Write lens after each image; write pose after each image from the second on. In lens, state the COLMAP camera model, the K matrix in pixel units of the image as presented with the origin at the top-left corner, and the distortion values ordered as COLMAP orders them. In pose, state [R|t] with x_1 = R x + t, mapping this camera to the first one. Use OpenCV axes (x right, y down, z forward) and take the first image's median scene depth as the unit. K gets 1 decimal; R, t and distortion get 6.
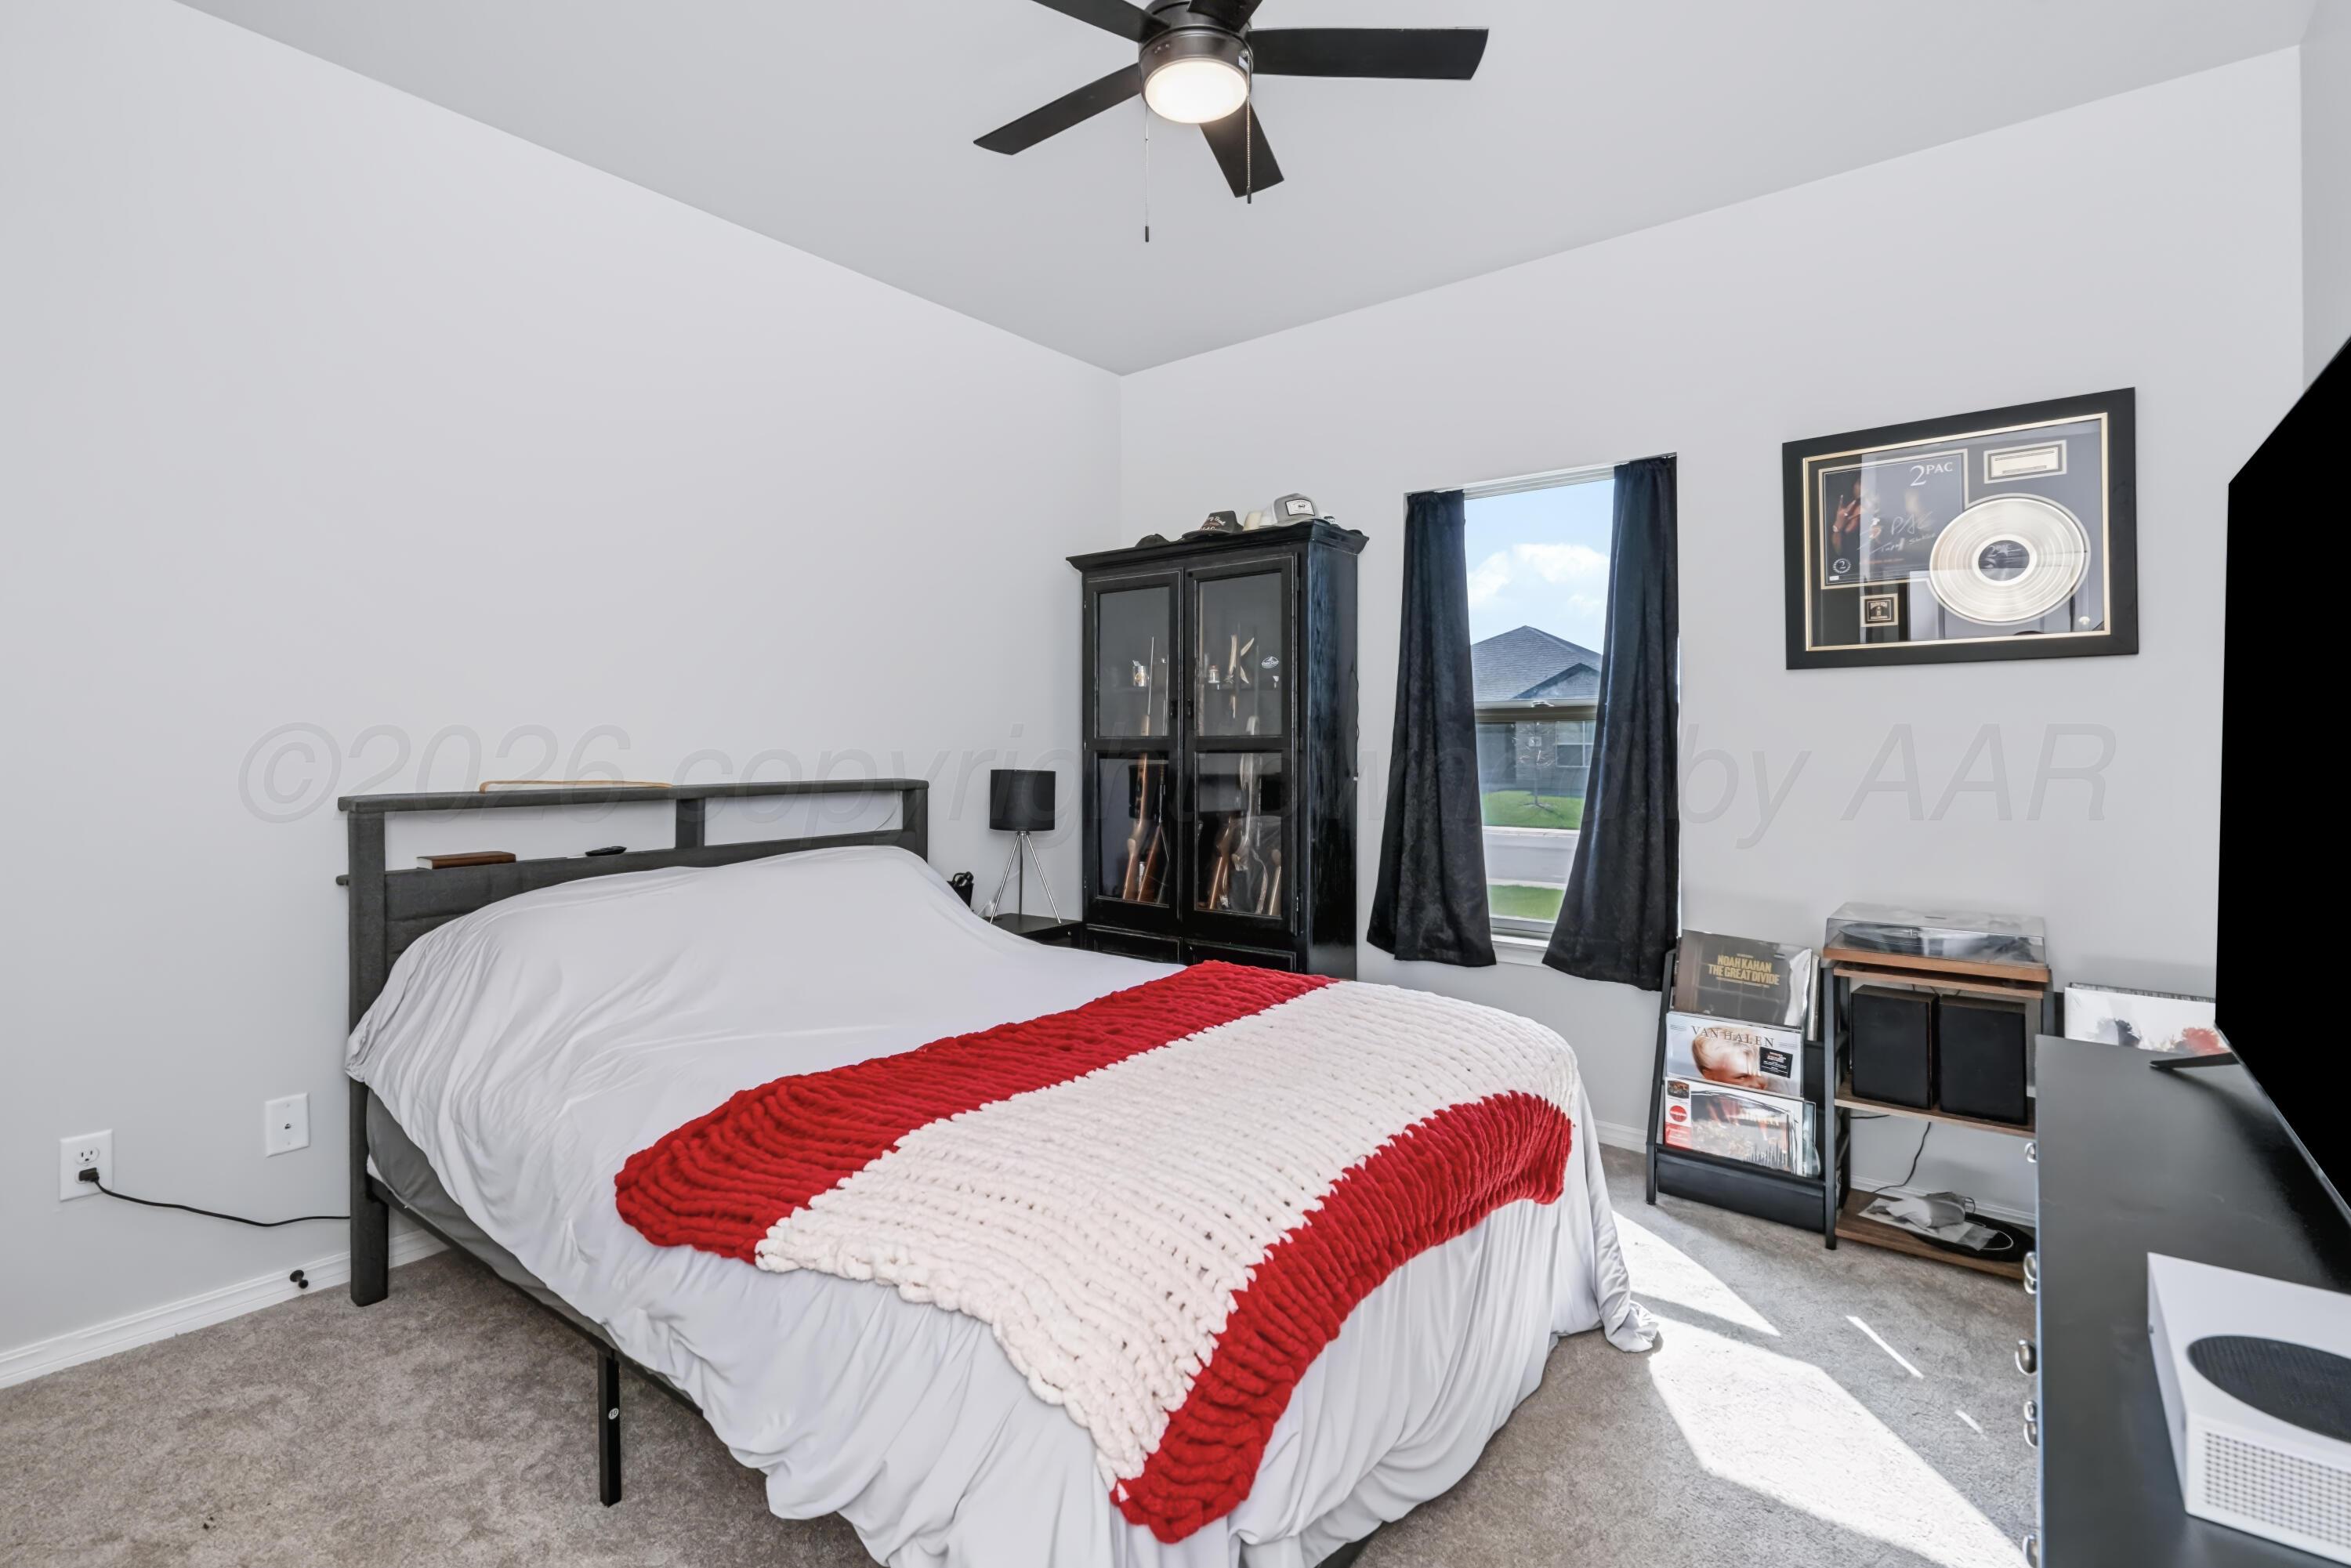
lens RADIAL K [[1061.3, 0, 1173.3], [0, 1061.3, 763.6], [0, 0, 1]] dist [-0.009829, 0.000961]
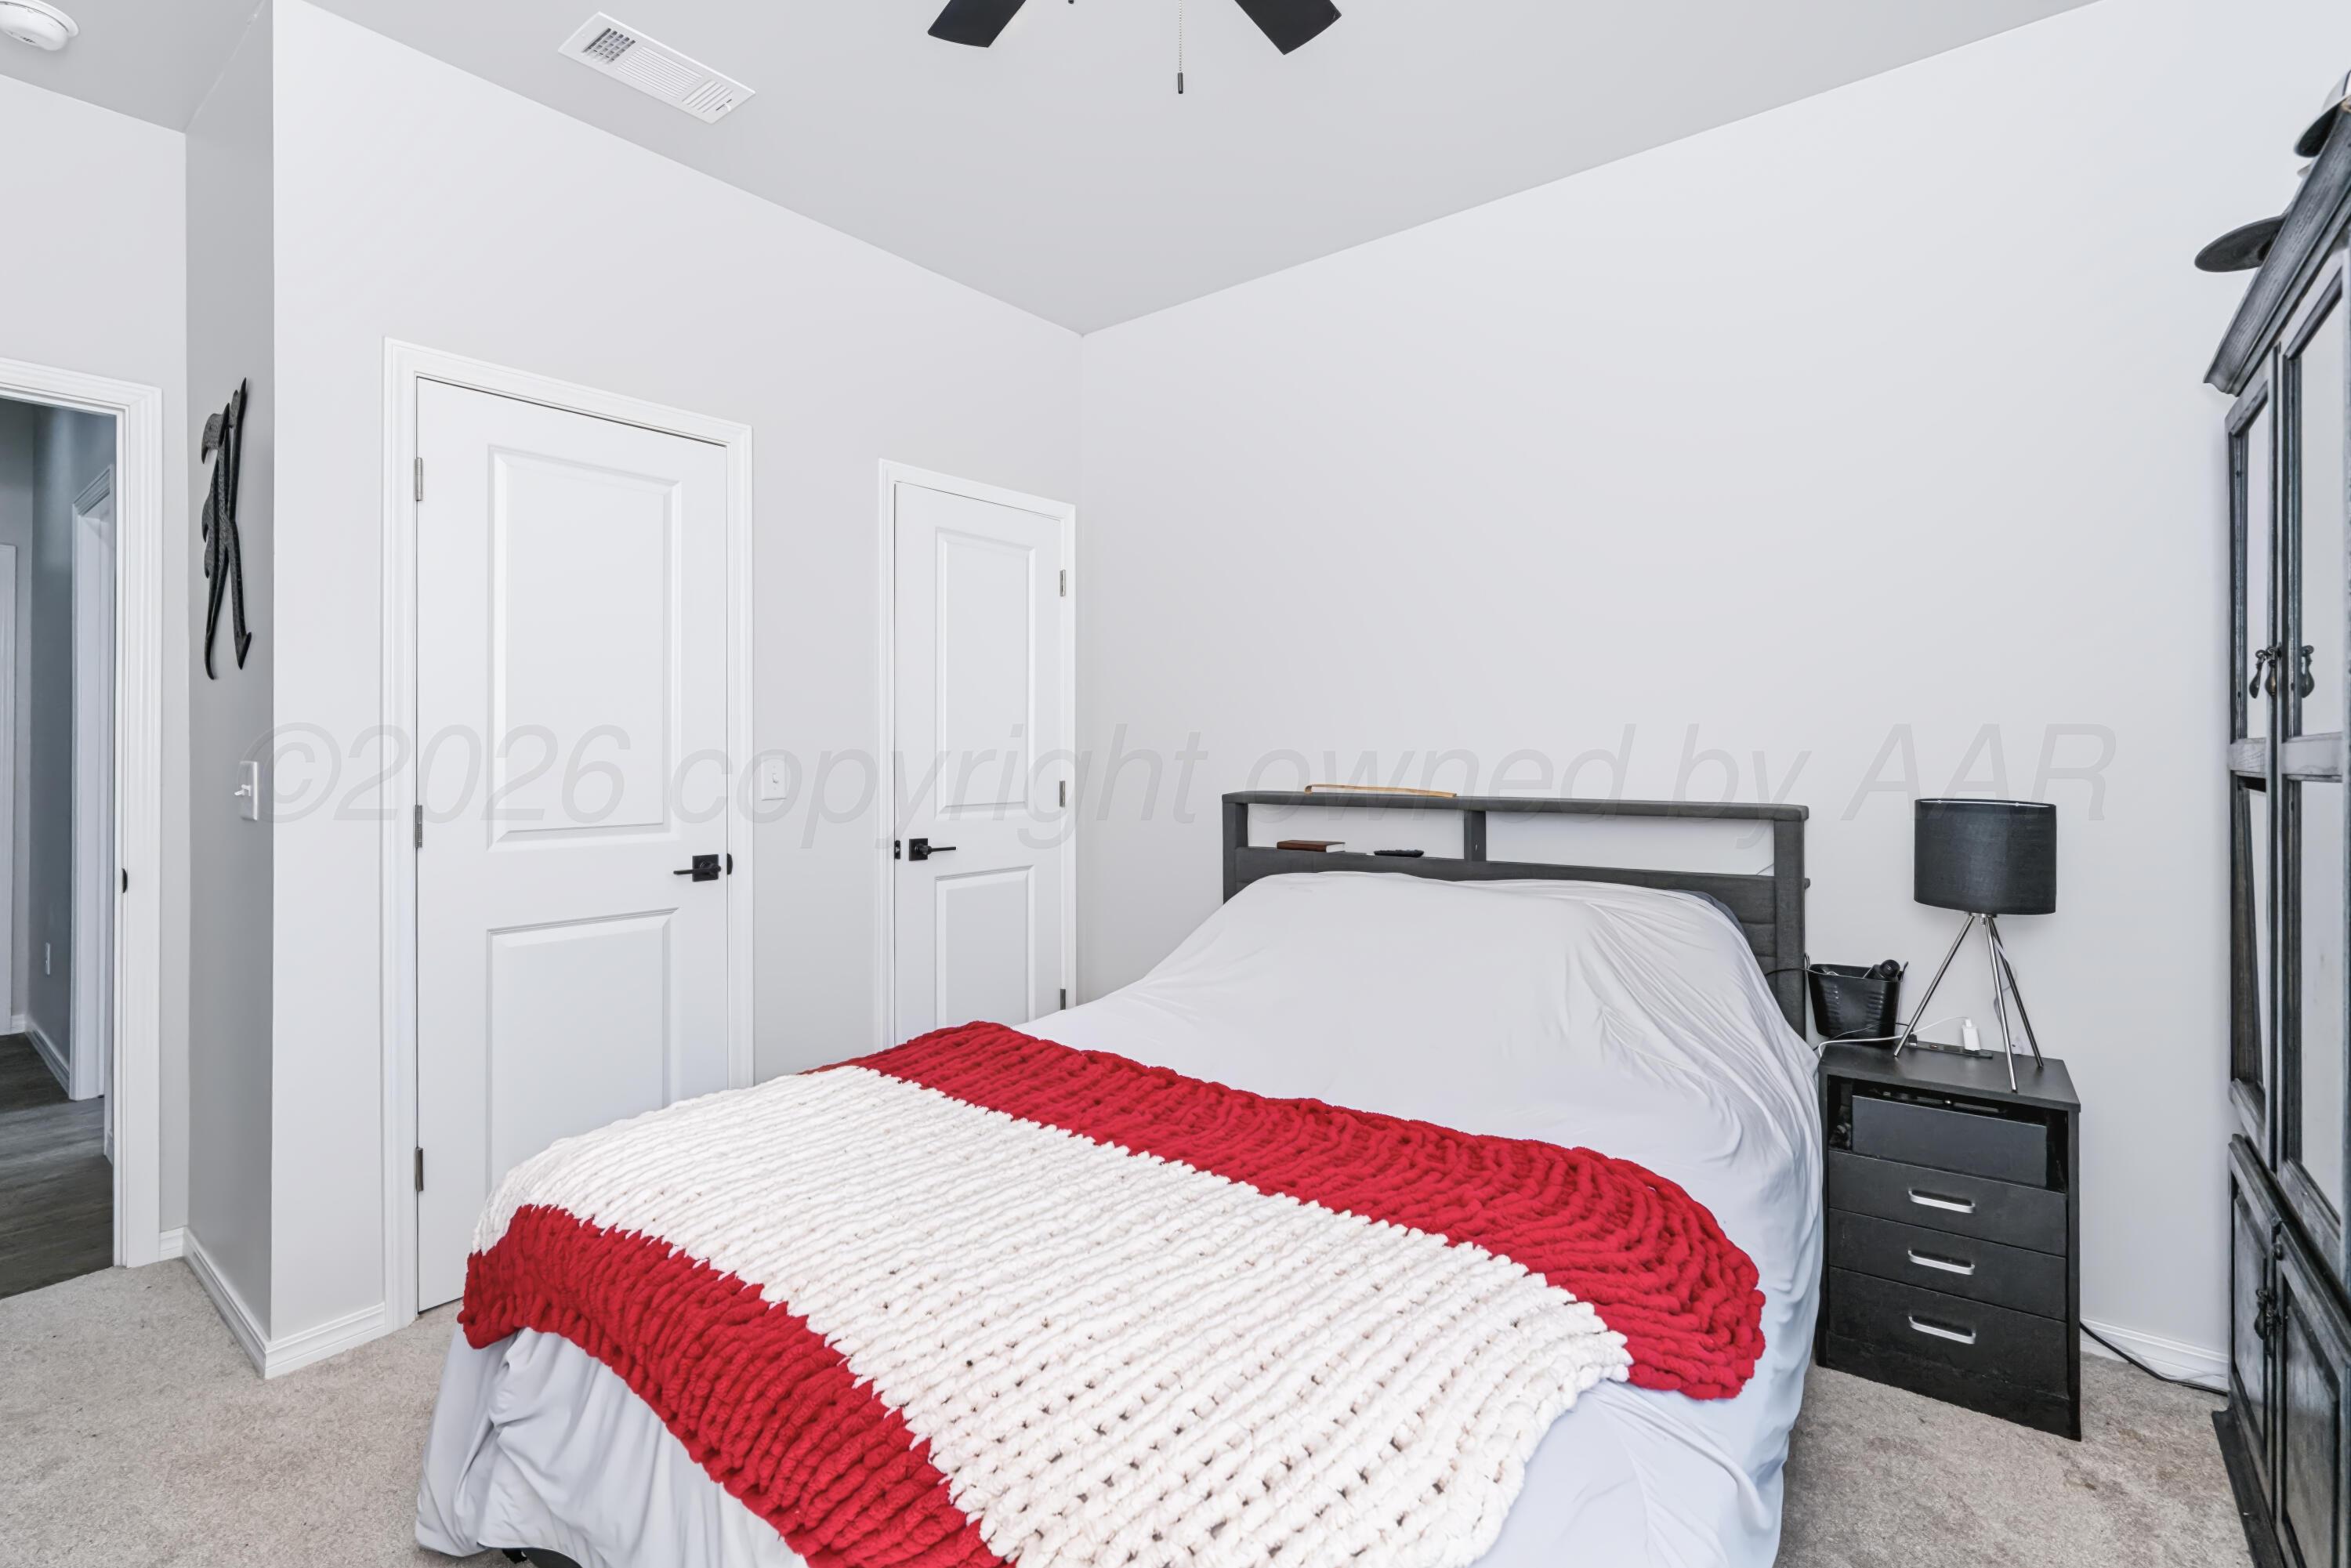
lens RADIAL K [[1061.3, 0, 1173.3], [0, 1061.3, 763.6], [0, 0, 1]] dist [-0.009829, 0.000961]
pose [[-0.015043, 0.008966, -0.999847, 0.549255], [-0.013702, 0.999864, 0.009172, -0.015976], [0.999793, 0.013838, -0.014918, 0.756741]]
